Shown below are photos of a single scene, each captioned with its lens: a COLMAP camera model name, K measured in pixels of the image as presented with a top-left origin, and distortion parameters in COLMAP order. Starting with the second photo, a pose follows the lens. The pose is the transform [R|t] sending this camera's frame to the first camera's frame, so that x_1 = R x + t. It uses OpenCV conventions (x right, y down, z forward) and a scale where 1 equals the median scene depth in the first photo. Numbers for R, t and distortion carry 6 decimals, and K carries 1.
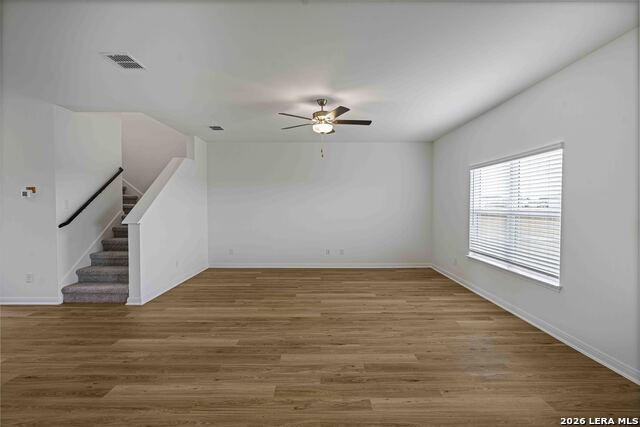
lens RADIAL K [[292.5, 0, 318.7], [0, 292.5, 213.8], [0, 0, 1]] dist [-0.003987, 0.001944]
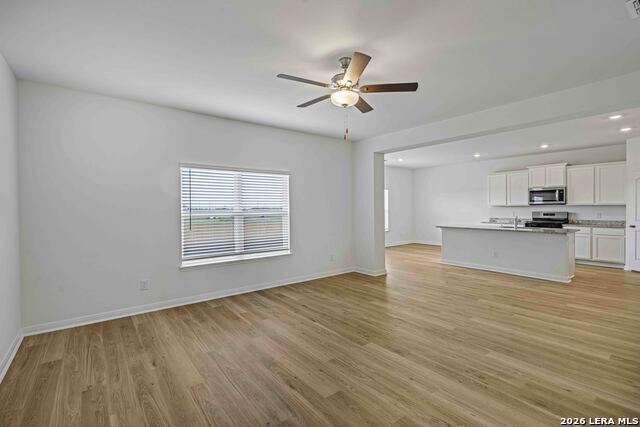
lens RADIAL K [[292.5, 0, 318.7], [0, 292.5, 210.3], [0, 0, 1]] dist [-0.003987, 0.001944]
pose [[-0.625262, -0.003670, 0.780407, -0.582108], [0.029623, 0.999157, 0.028433, -0.051713], [-0.779853, 0.040896, -0.624626, 1.736064]]
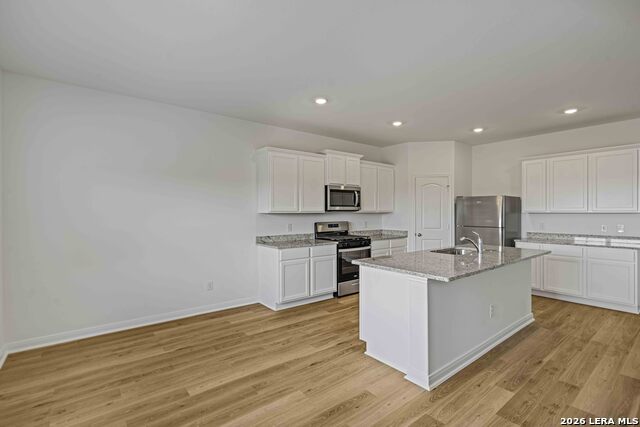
lens RADIAL K [[292.5, 0, 320.8], [0, 292.5, 215.4], [0, 0, 1]] dist [-0.003987, 0.001944]
pose [[-0.772274, 0.006396, -0.635258, 1.128213], [-0.015856, 0.999444, 0.029338, -0.001366], [0.635092, 0.032730, -0.771743, 0.080218]]
